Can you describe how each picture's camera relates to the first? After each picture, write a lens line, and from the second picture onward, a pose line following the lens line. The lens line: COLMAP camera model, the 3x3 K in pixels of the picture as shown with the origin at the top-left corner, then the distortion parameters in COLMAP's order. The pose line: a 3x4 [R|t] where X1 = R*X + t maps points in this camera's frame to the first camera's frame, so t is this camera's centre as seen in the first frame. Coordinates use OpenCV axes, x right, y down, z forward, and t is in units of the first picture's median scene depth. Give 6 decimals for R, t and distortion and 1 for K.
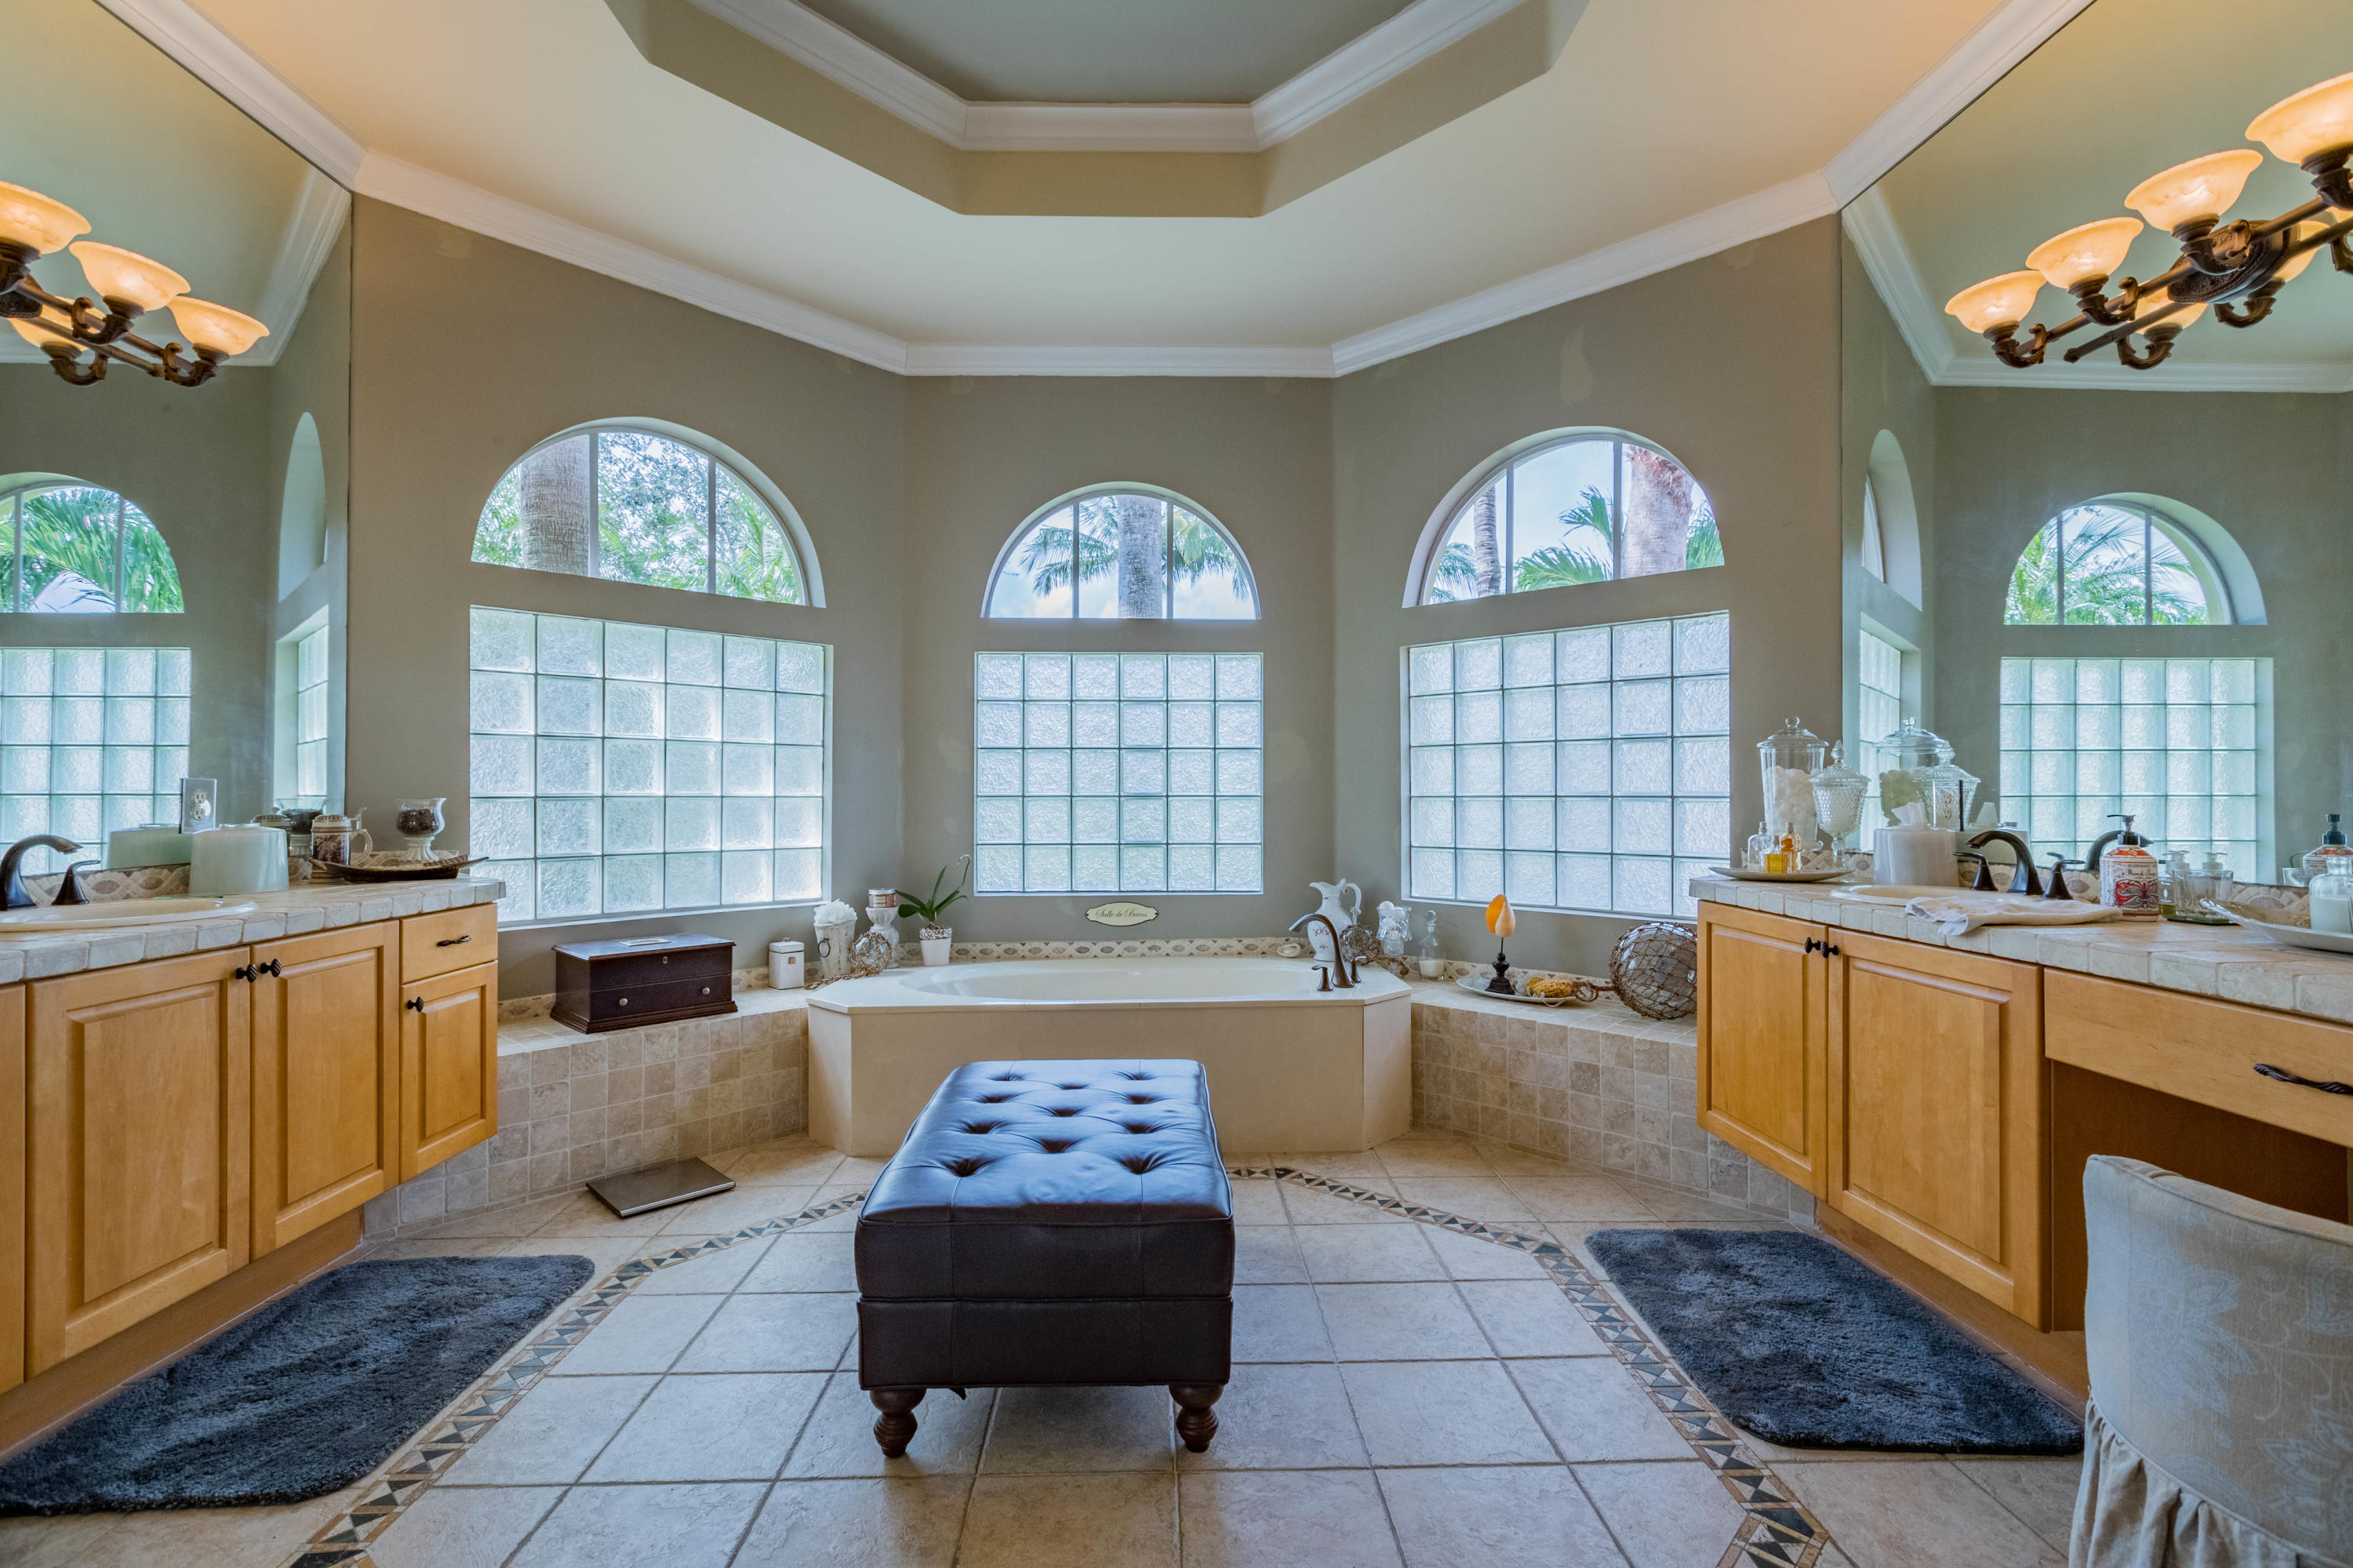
lens RADIAL K [[1088.7, 0, 1171.3], [0, 1088.7, 782.6], [0, 0, 1]] dist [-0.003988, -0.000809]
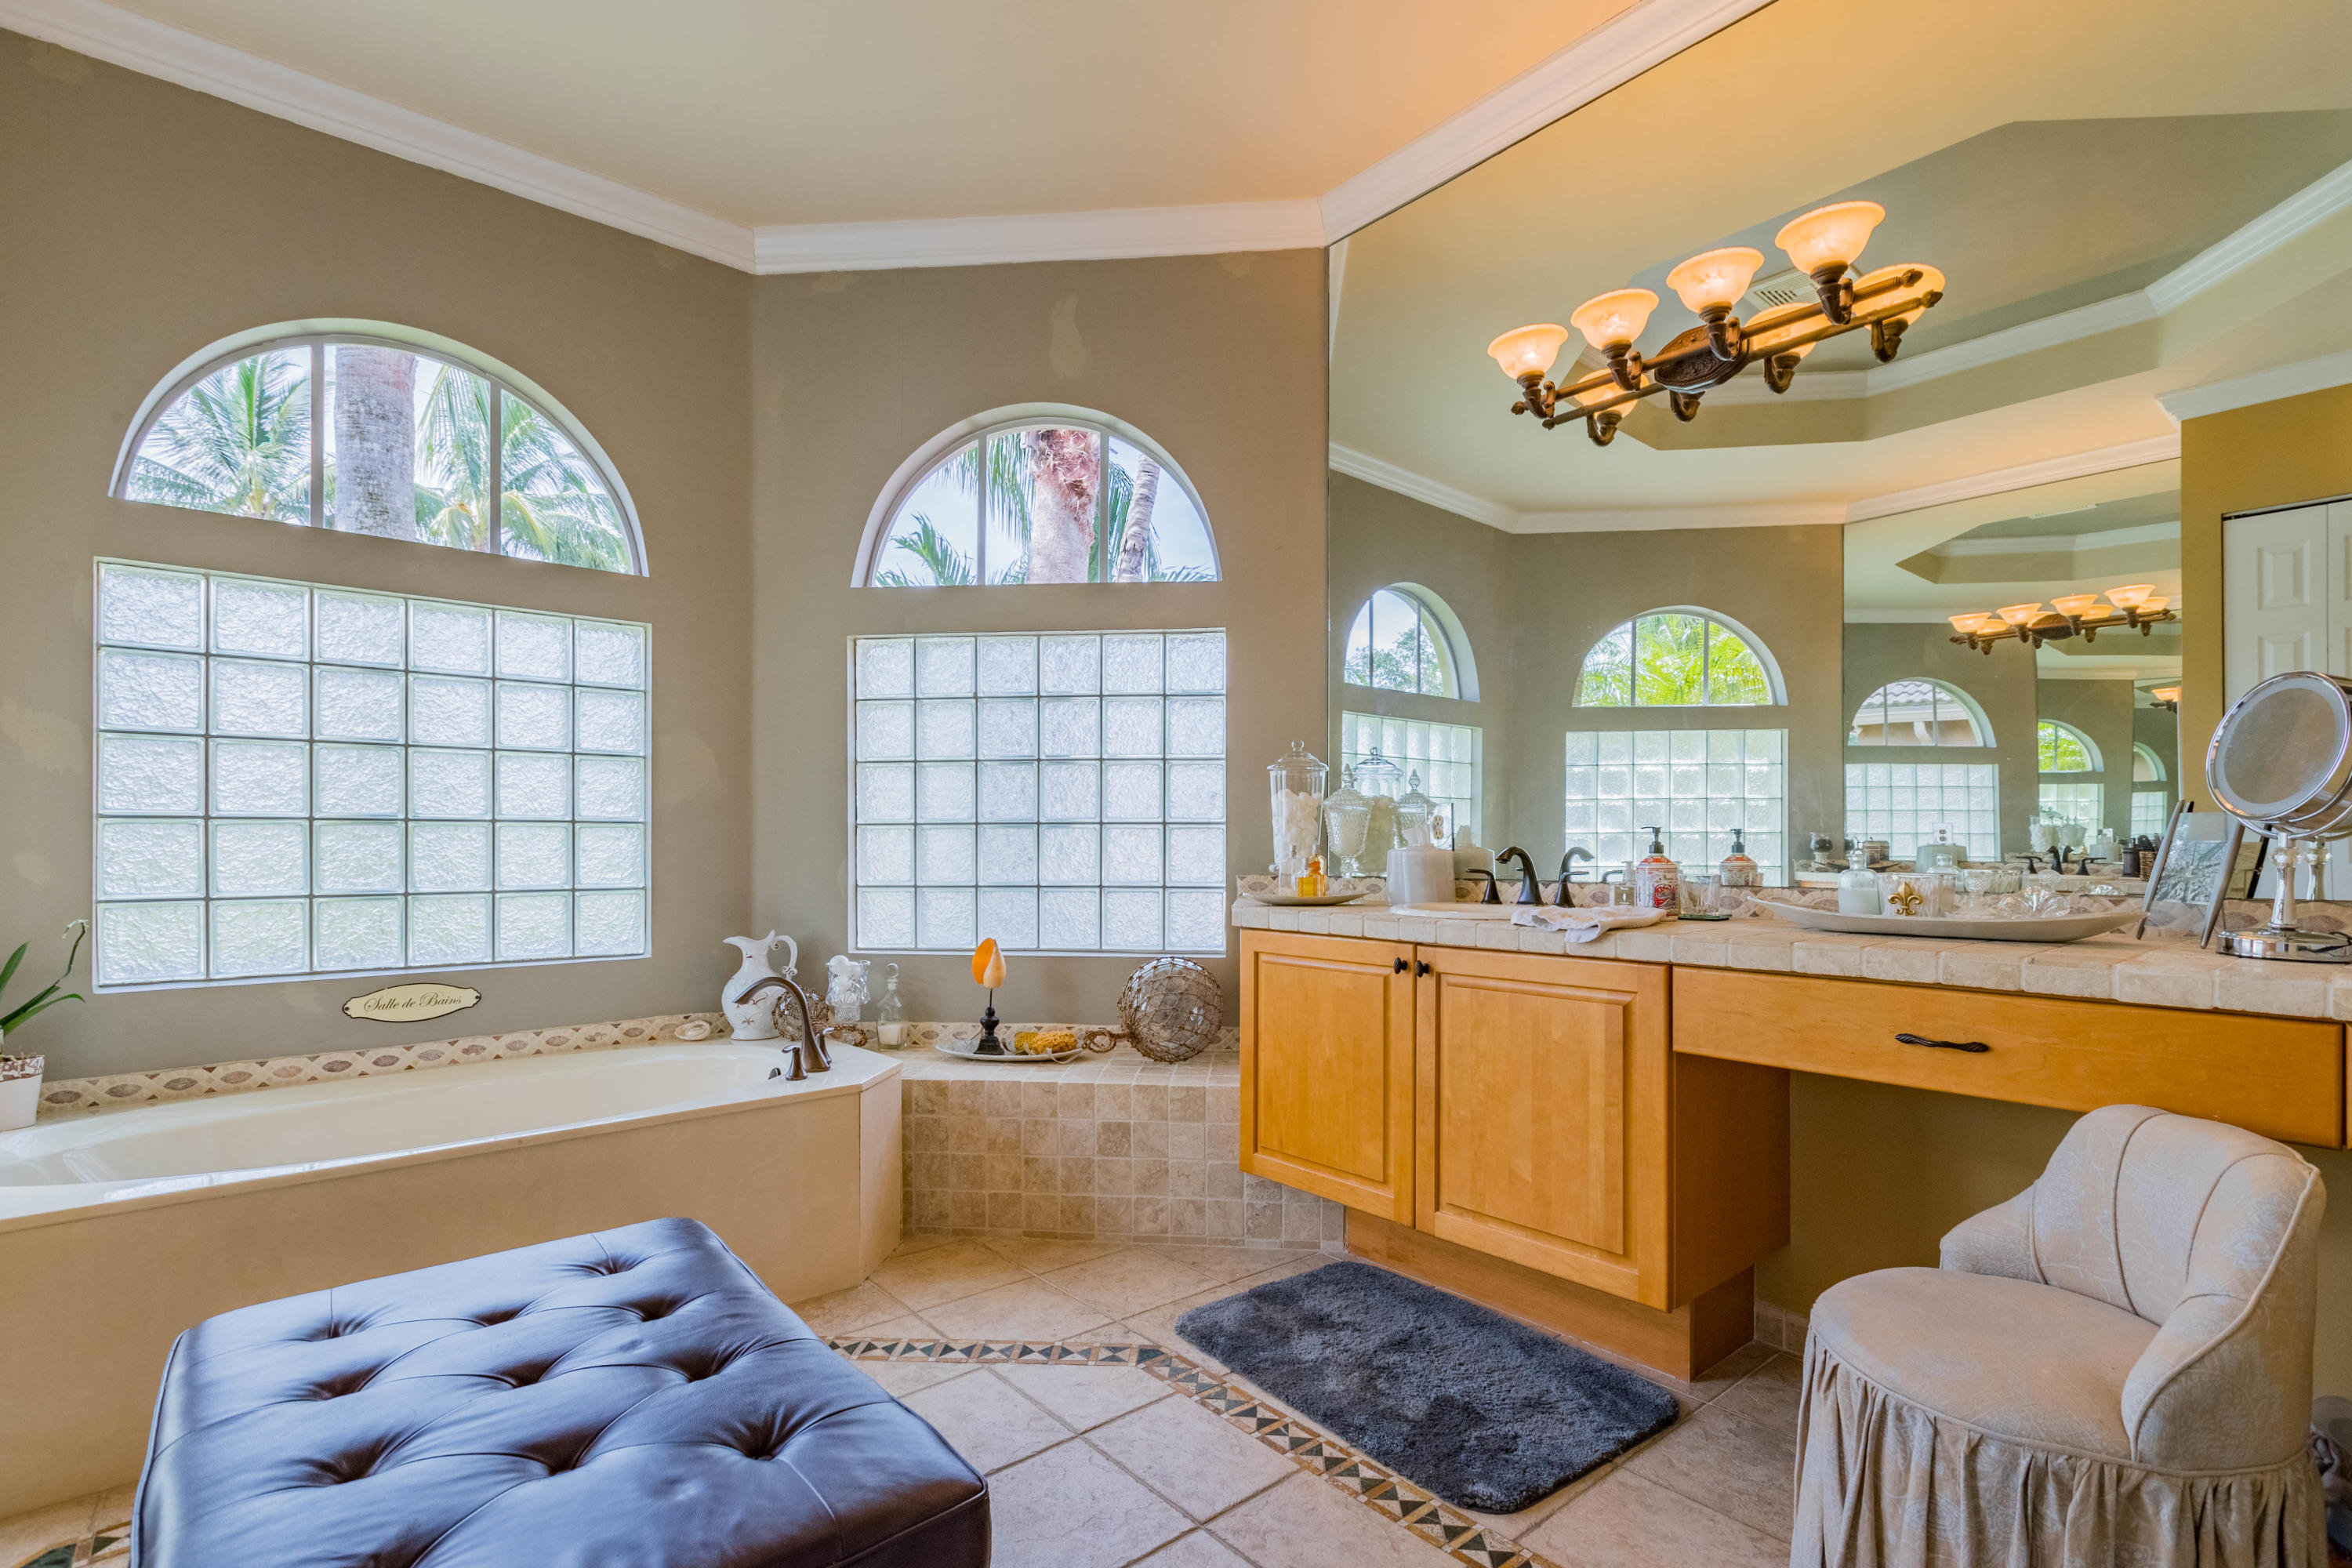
lens RADIAL K [[1102.6, 0, 1180.2], [0, 1102.6, 844.0], [0, 0, 1]] dist [-0.002172, 0.000252]
pose [[0.774061, 0.001295, 0.633110, -0.142626], [-0.005169, 0.999978, 0.004275, 0.029583], [-0.633090, -0.006581, 0.774050, 0.282151]]
